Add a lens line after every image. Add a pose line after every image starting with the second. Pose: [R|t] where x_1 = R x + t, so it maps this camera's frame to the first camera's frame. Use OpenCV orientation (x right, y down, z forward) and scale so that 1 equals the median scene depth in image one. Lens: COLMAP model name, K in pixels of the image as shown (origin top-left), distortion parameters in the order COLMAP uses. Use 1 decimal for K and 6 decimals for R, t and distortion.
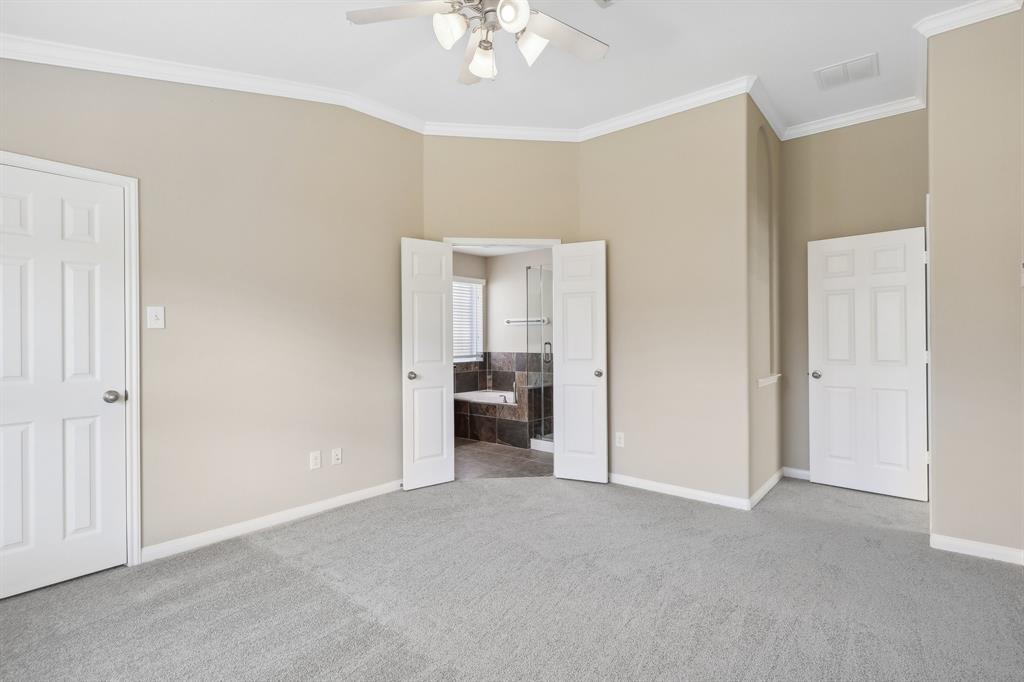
lens RADIAL K [[491.4, 0, 507.9], [0, 491.4, 336.5], [0, 0, 1]] dist [0.000210, -0.000981]
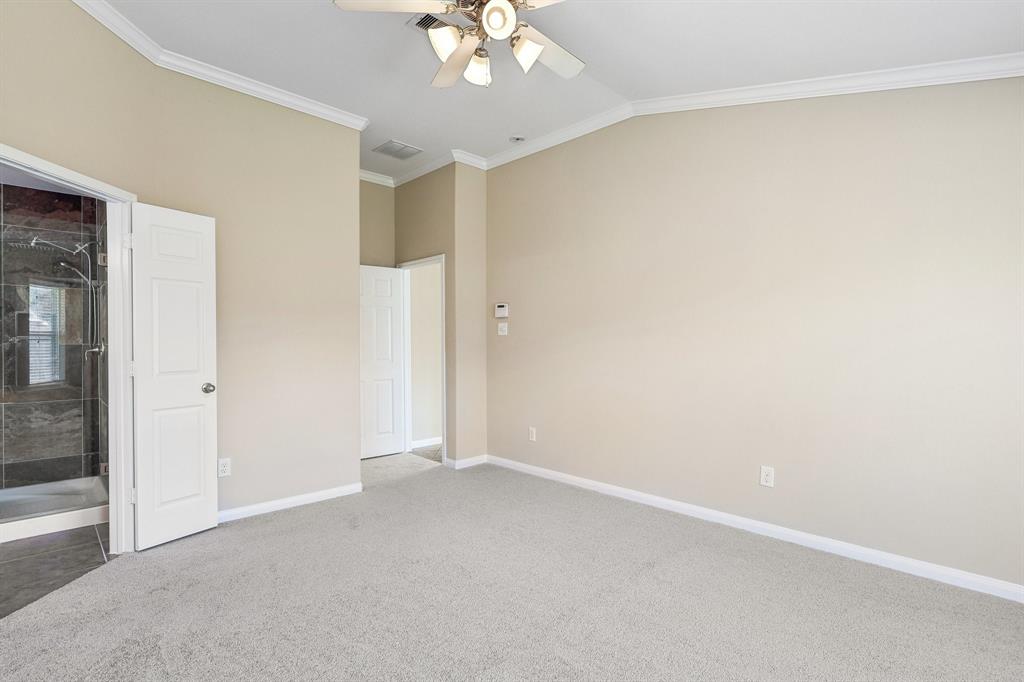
lens RADIAL K [[491.4, 0, 515.5], [0, 491.4, 347.8], [0, 0, 1]] dist [0.000210, -0.000981]
pose [[0.096602, -0.004478, 0.995313, -0.367943], [-0.005193, 0.999974, 0.005003, 0.003981], [-0.995310, -0.005652, 0.096576, 0.306555]]
